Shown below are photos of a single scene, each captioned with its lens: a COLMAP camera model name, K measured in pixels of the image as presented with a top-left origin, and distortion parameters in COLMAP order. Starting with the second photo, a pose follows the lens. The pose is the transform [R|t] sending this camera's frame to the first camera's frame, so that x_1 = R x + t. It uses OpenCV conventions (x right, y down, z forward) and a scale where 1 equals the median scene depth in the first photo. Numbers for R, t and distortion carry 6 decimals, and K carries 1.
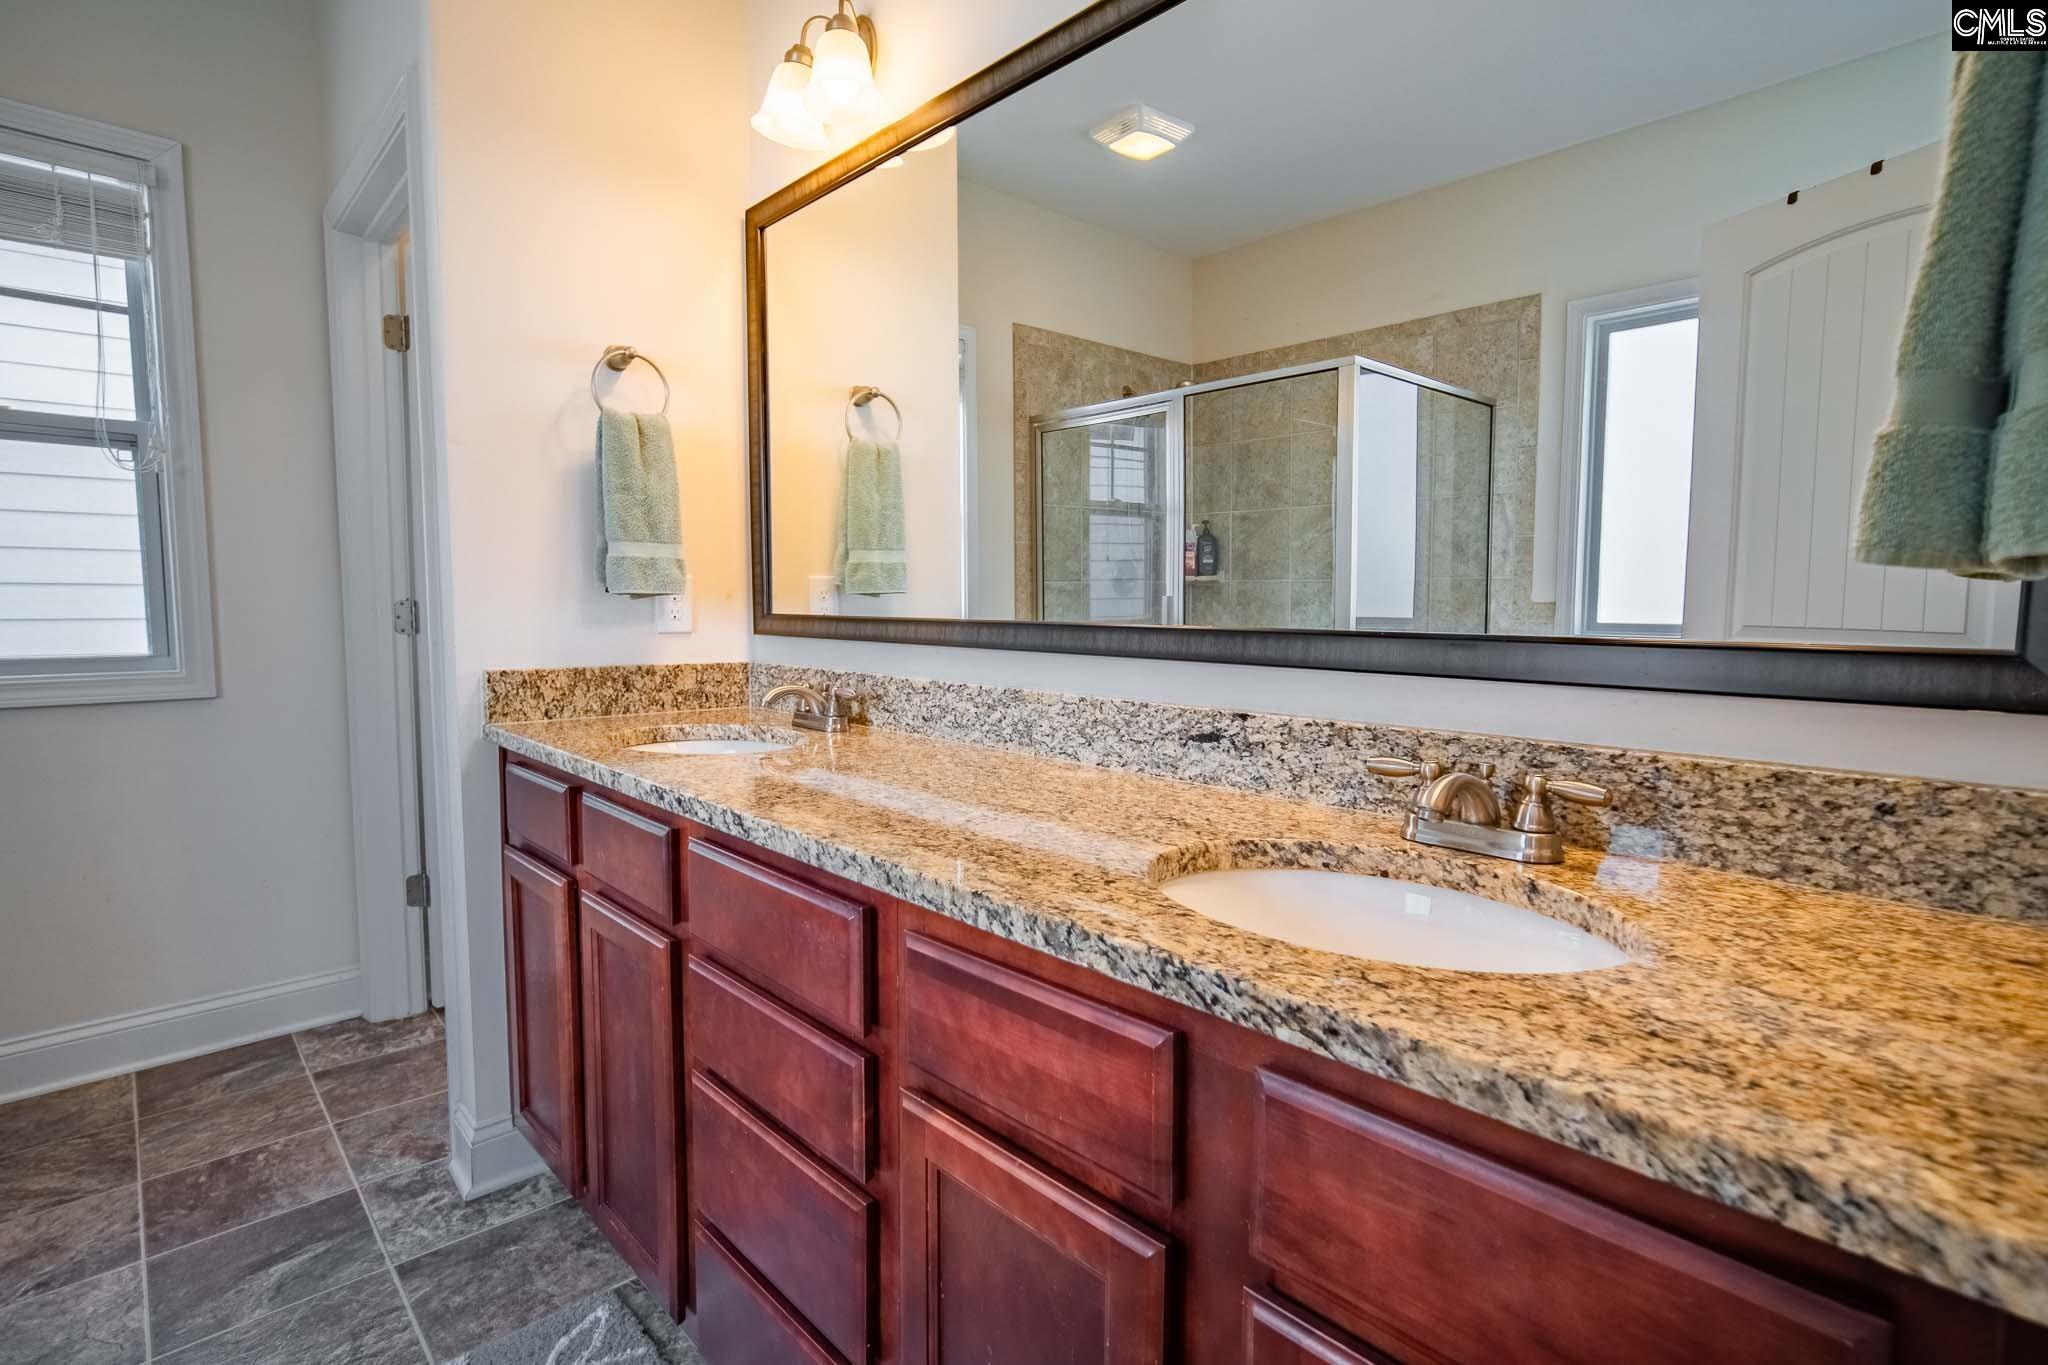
lens RADIAL K [[932.7, 0, 1026.6], [0, 932.7, 675.1], [0, 0, 1]] dist [0.003621, 0.000398]
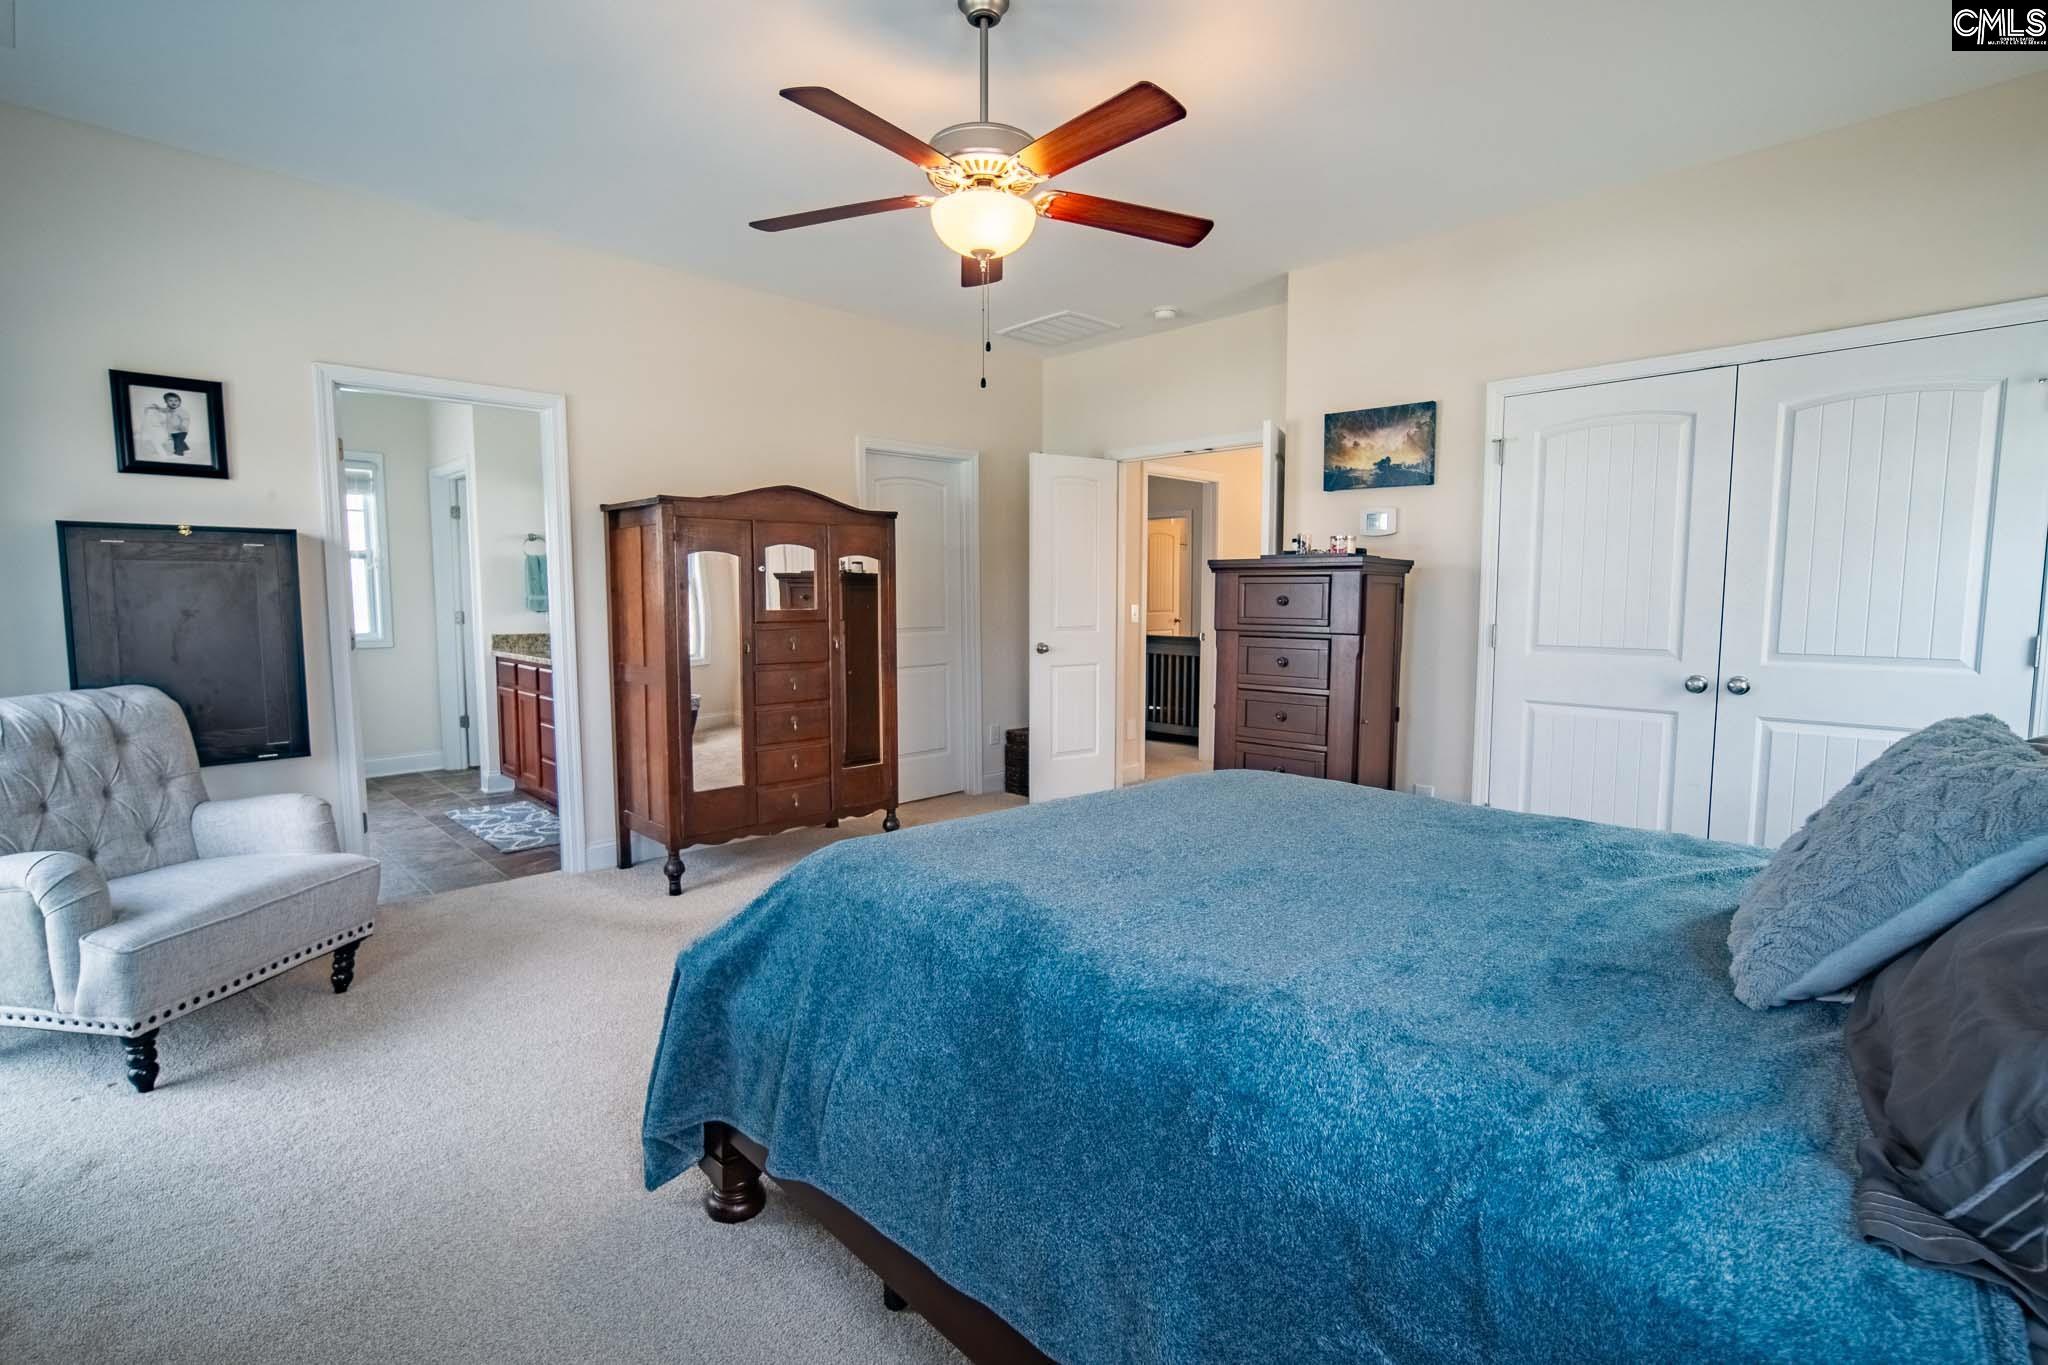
lens RADIAL K [[932.7, 0, 1019.7], [0, 932.7, 669.8], [0, 0, 1]] dist [0.003621, 0.000398]
pose [[0.999974, -0.005012, 0.005127, 1.038347], [0.004978, 0.999966, 0.006591, 0.086848], [-0.005160, -0.006566, 0.999965, -1.889448]]
